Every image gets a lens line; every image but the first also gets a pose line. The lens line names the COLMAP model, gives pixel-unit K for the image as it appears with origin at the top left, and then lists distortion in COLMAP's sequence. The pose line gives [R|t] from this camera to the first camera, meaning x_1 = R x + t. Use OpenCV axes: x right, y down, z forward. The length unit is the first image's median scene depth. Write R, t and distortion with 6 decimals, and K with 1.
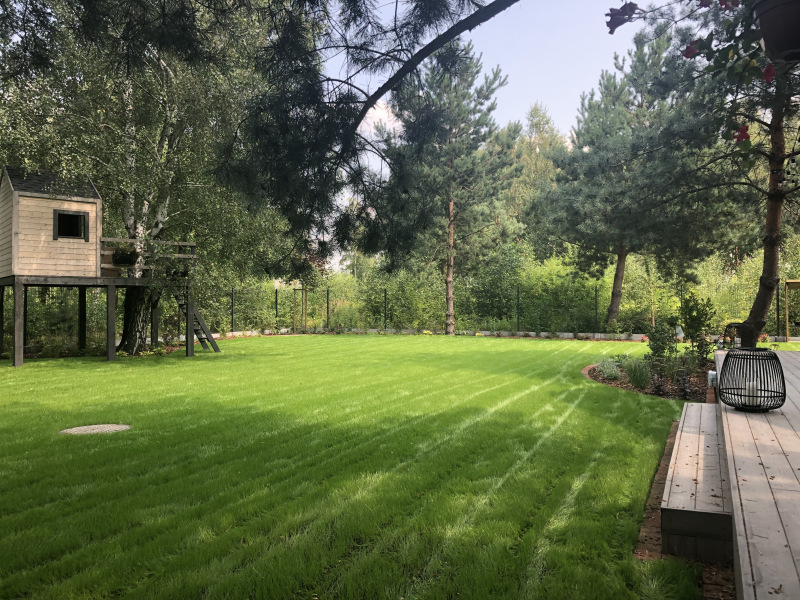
lens RADIAL K [[657.2, 0, 404.2], [0, 657.2, 298.7], [0, 0, 1]] dist [0.027713, -0.013333]
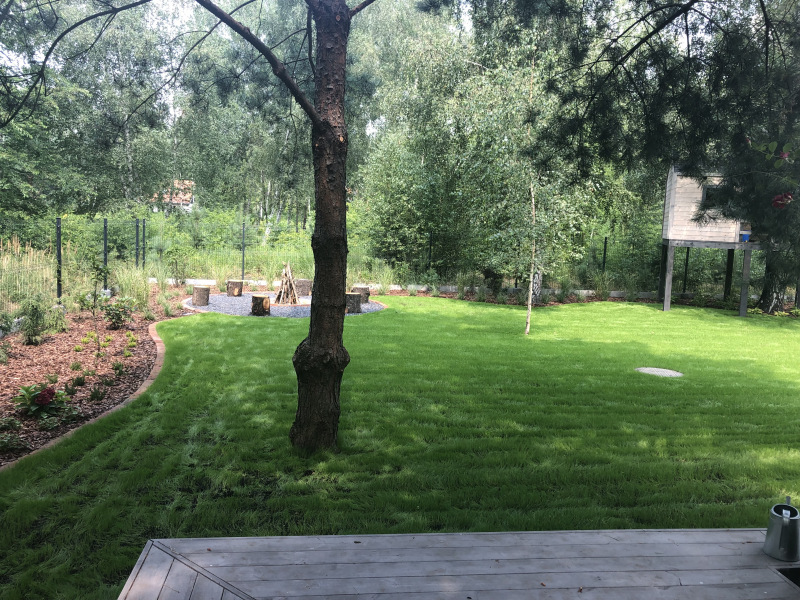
lens RADIAL K [[657.2, 0, 399.3], [0, 657.2, 298.8], [0, 0, 1]] dist [0.027713, -0.013333]
pose [[0.544746, 0.122419, -0.829618, 0.179857], [-0.040657, 0.991980, 0.119681, -0.049440], [0.837615, -0.031465, 0.545354, -0.114507]]
